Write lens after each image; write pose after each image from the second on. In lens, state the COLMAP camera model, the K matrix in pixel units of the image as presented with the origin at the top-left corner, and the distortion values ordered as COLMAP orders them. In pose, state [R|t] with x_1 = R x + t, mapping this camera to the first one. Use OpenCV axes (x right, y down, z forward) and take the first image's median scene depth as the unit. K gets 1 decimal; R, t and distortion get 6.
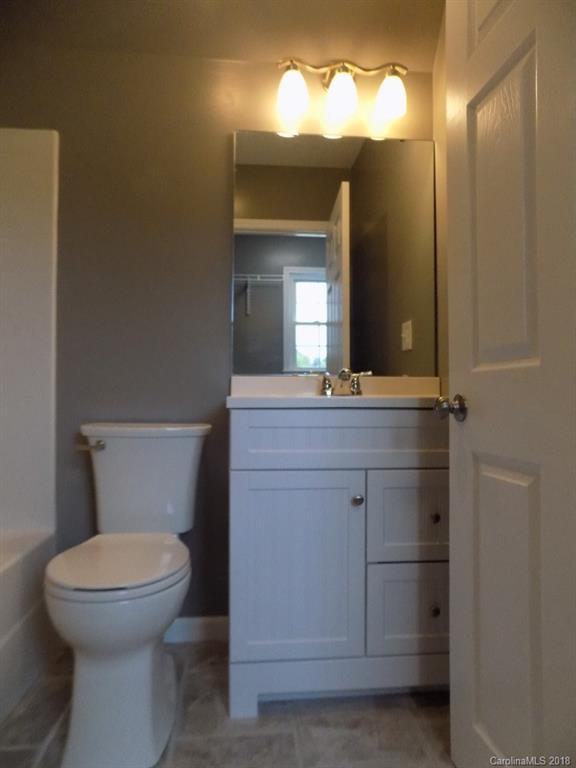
lens RADIAL K [[527.2, 0, 288.0], [0, 527.2, 384.0], [0, 0, 1]] dist [-0.050522, 0.072120]
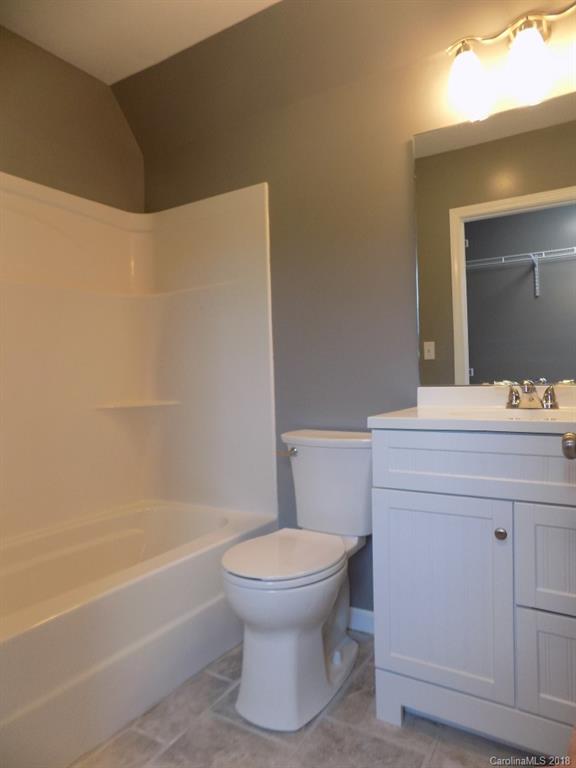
lens RADIAL K [[530.4, 0, 287.5], [0, 530.4, 387.1], [0, 0, 1]] dist [-0.055970, 0.081197]
pose [[0.797491, -0.009829, -0.603251, 0.381799], [0.038497, 0.998659, 0.034621, -0.075966], [0.602101, -0.050834, 0.796800, 0.067499]]
